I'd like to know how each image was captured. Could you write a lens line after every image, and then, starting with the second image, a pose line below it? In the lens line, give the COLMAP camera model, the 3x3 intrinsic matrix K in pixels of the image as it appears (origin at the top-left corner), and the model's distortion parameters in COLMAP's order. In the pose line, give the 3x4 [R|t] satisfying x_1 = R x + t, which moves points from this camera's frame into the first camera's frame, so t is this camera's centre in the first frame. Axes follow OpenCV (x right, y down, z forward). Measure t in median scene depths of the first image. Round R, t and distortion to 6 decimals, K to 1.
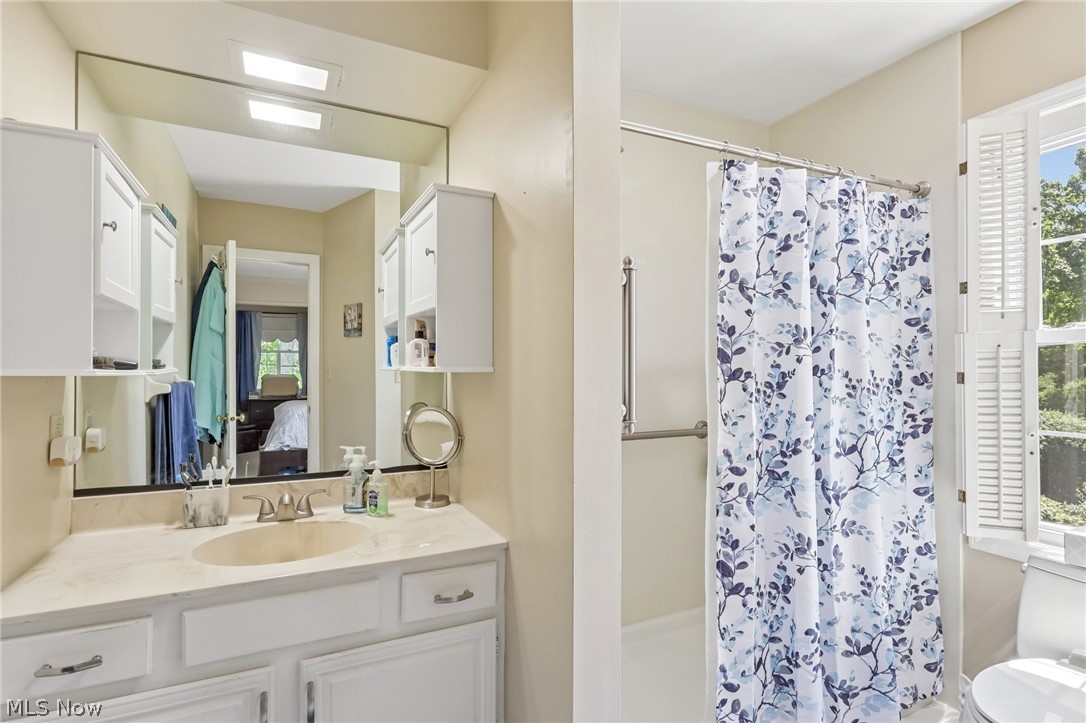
lens RADIAL K [[526.9, 0, 539.2], [0, 526.9, 366.2], [0, 0, 1]] dist [-0.000107, -0.000151]
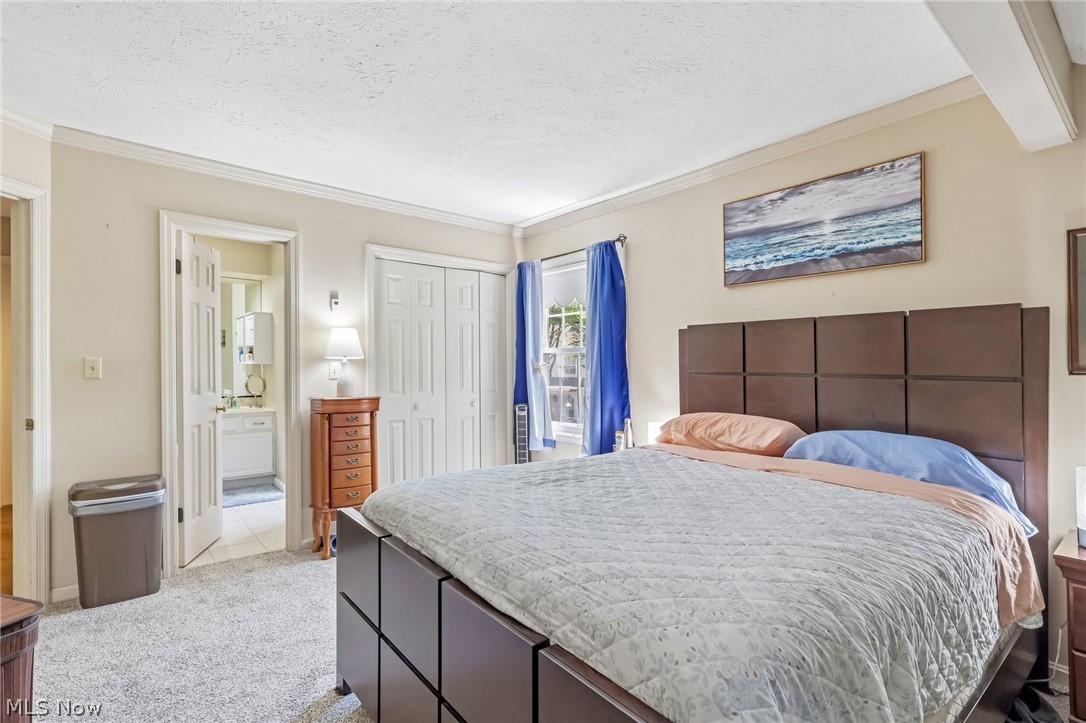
lens RADIAL K [[526.9, 0, 539.2], [0, 526.9, 366.2], [0, 0, 1]] dist [-0.000107, -0.000151]
pose [[0.973122, -0.006744, 0.230194, 0.733263], [0.004554, 0.999939, 0.010042, -0.000425], [-0.230247, -0.008724, 0.973093, -2.479271]]
